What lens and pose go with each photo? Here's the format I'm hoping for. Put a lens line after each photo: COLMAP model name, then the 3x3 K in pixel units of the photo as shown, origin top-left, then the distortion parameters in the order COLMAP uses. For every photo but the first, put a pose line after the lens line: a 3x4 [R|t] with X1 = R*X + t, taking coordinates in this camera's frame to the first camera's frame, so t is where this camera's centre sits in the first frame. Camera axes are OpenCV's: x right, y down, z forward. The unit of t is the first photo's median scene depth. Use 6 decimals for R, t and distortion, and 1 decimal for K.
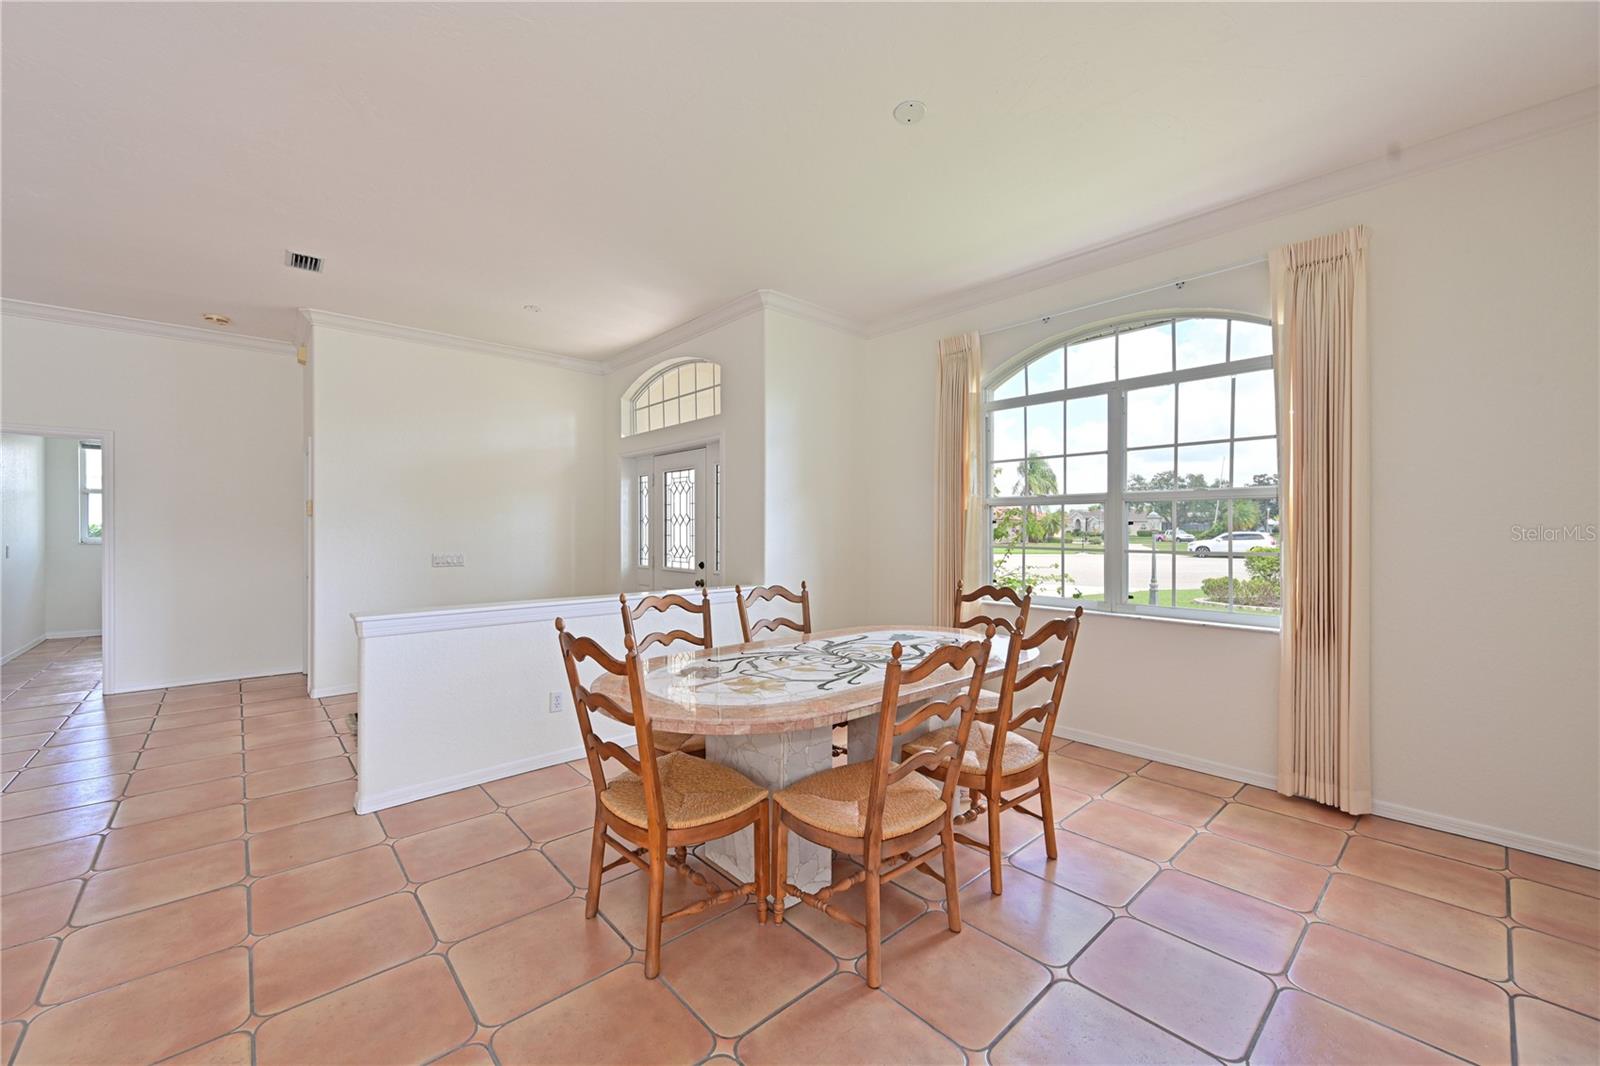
lens RADIAL K [[631.1, 0, 790.4], [0, 631.1, 527.5], [0, 0, 1]] dist [-0.004060, 0.000827]
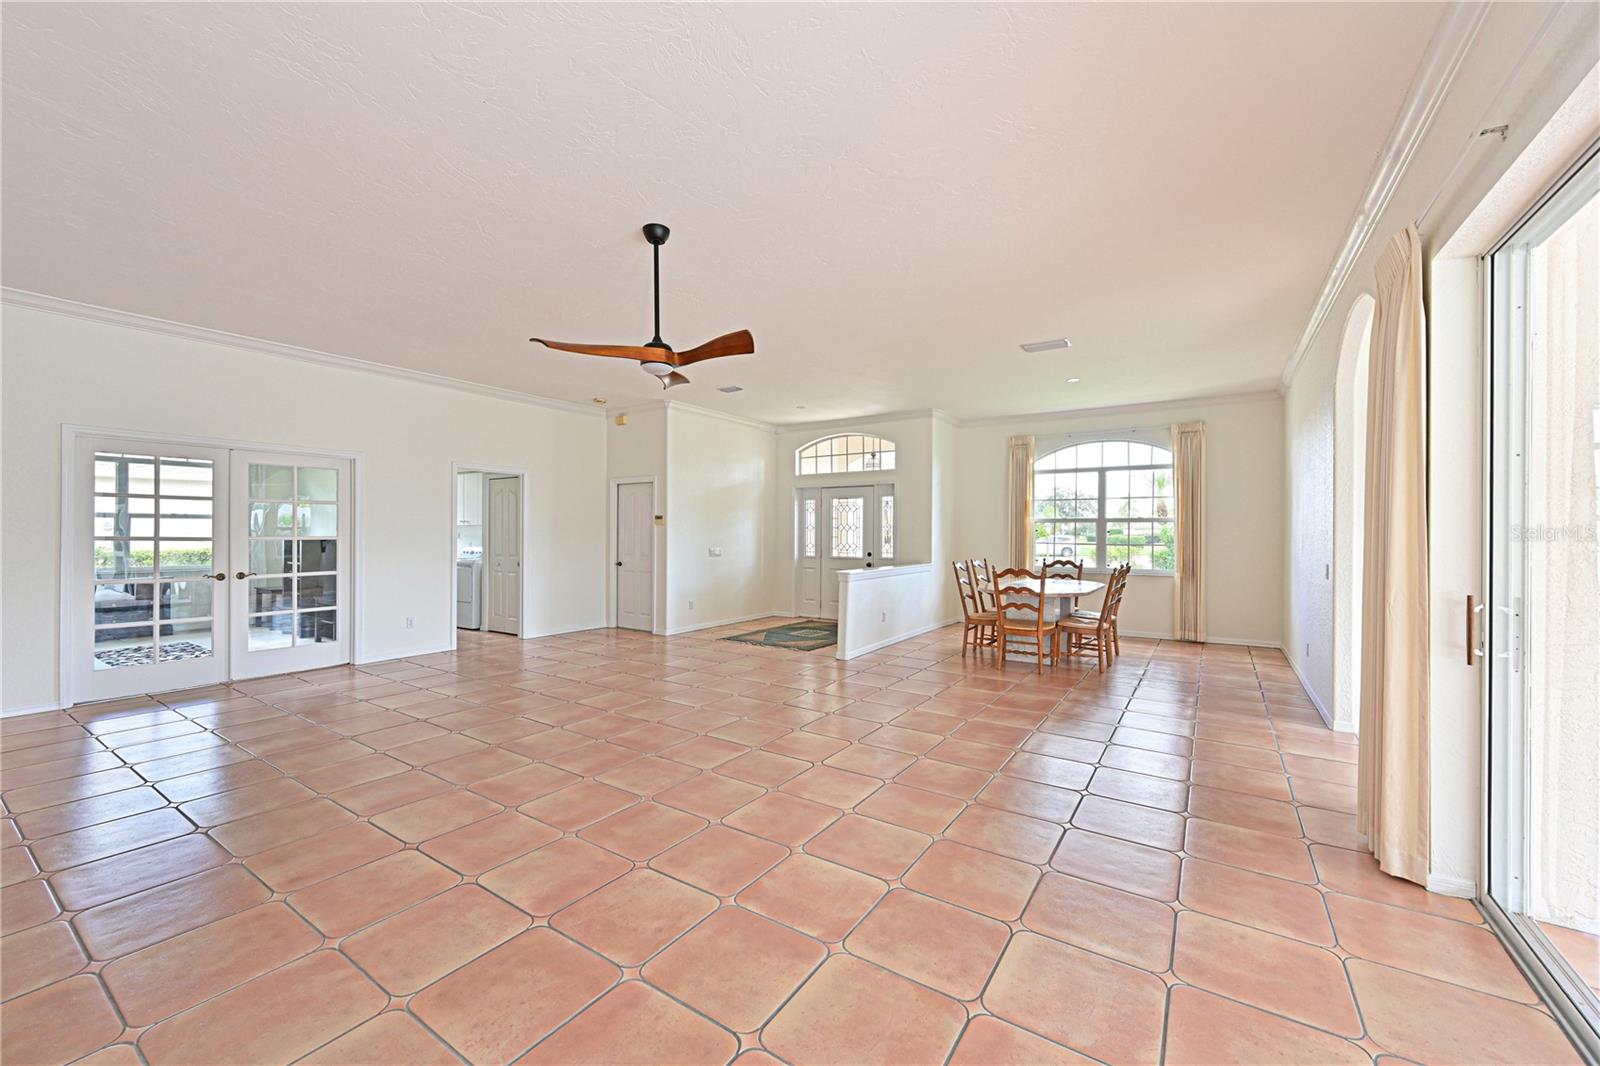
lens RADIAL K [[631.1, 0, 800.3], [0, 631.1, 529.2], [0, 0, 1]] dist [-0.004060, 0.000827]
pose [[0.963909, 0.007932, 0.266113, -1.088415], [-0.007345, 0.999968, -0.003204, -0.002806], [-0.266130, 0.001133, 0.963936, -0.838209]]
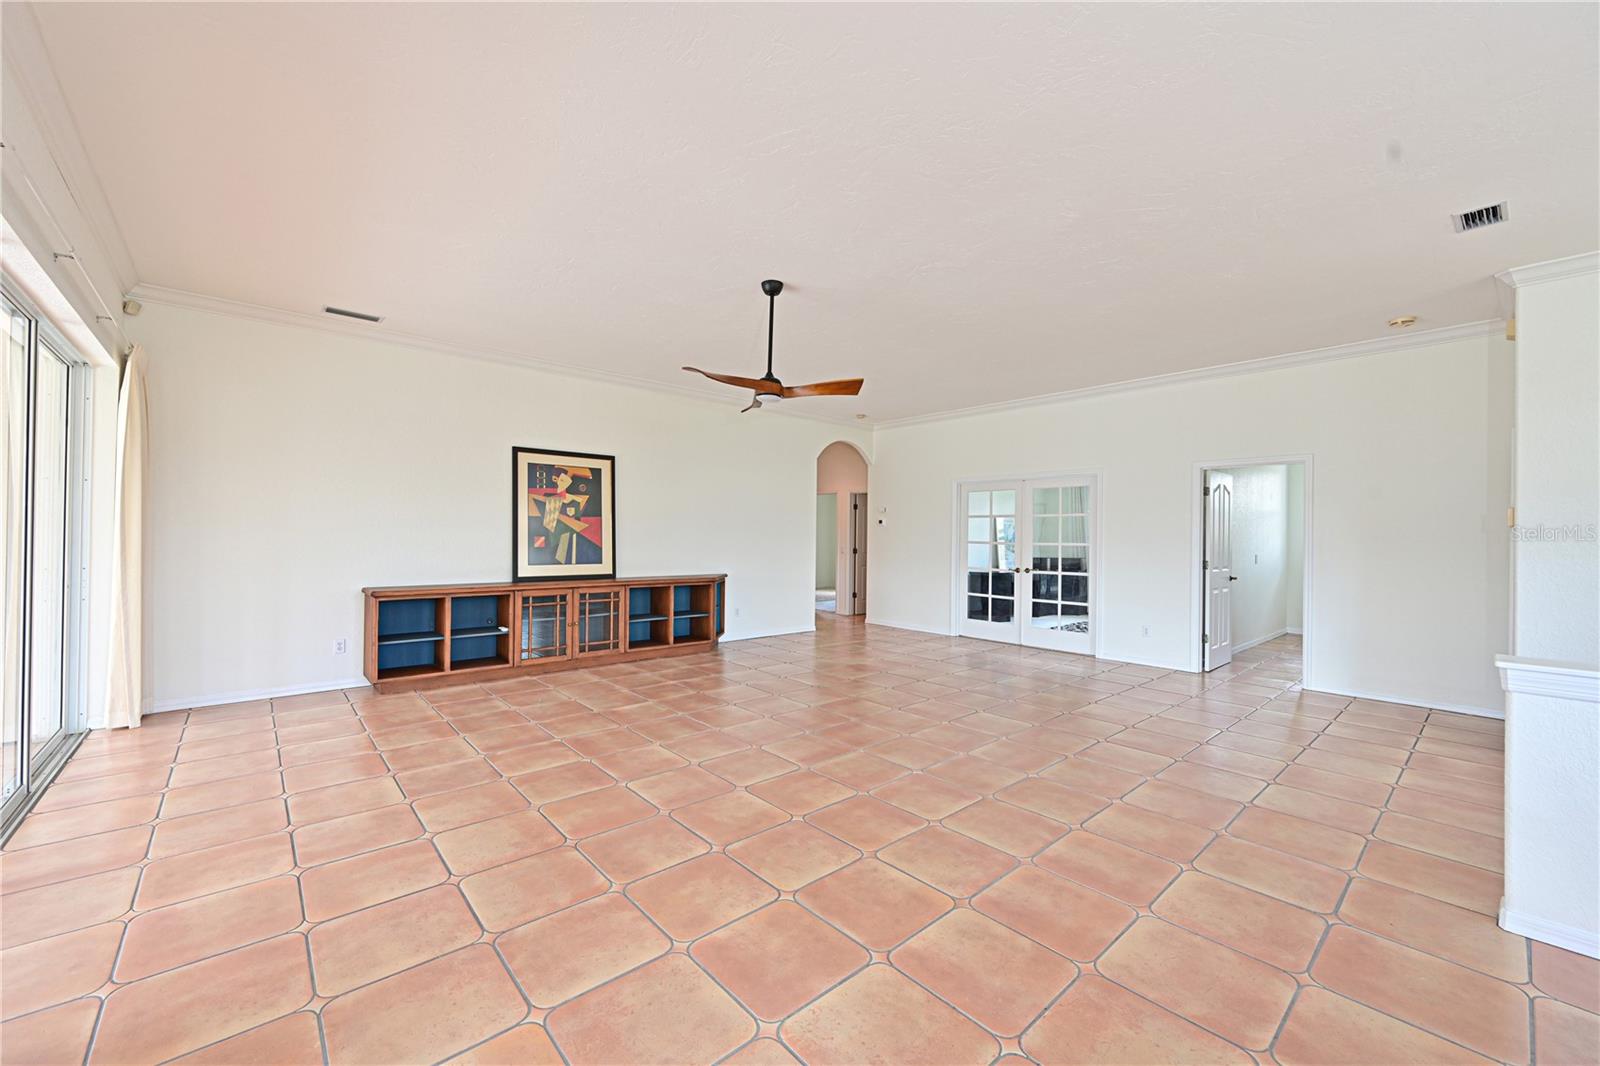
lens RADIAL K [[631.1, 0, 802.7], [0, 631.1, 533.7], [0, 0, 1]] dist [-0.004060, 0.000827]
pose [[0.004152, -0.002133, -0.999989, 0.048207], [-0.009950, 0.999948, -0.002174, -0.000257], [0.999942, 0.009959, 0.004130, 0.140634]]
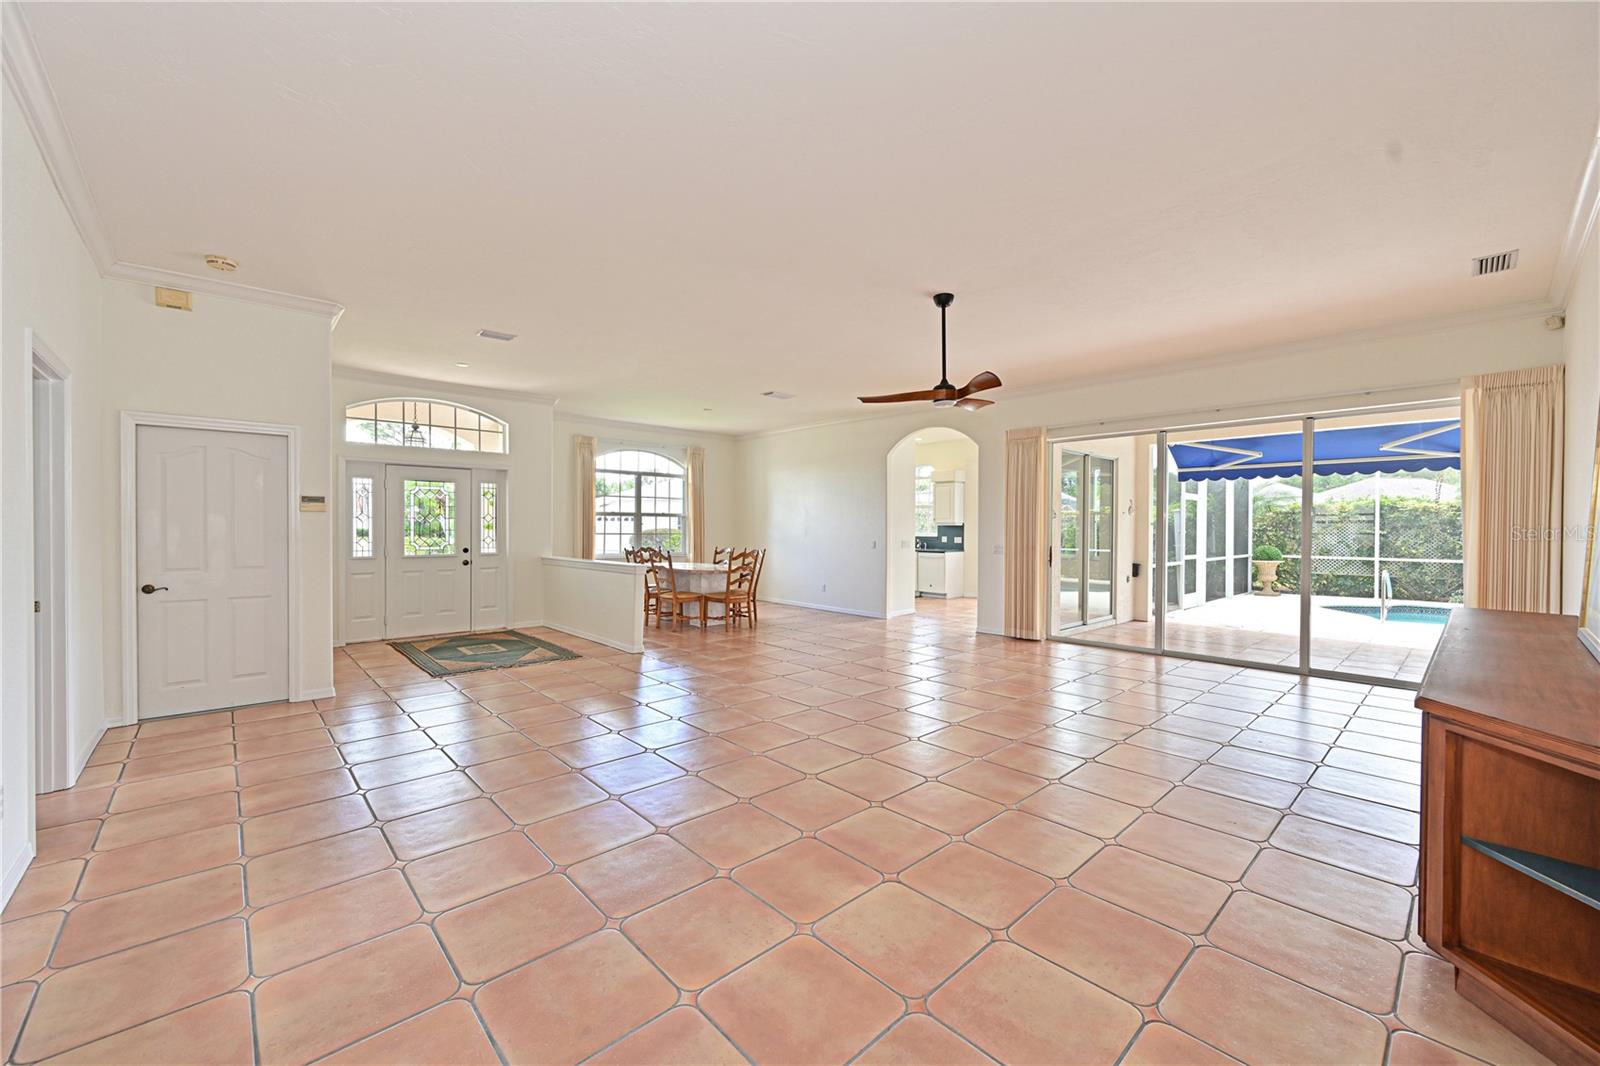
lens RADIAL K [[631.1, 0, 801.0], [0, 631.1, 528.9], [0, 0, 1]] dist [-0.004060, 0.000827]
pose [[-0.022758, -0.002612, 0.999738, -2.228322], [-0.009320, 0.999954, 0.002400, -0.000476], [-0.999698, -0.009263, -0.022781, 0.380517]]
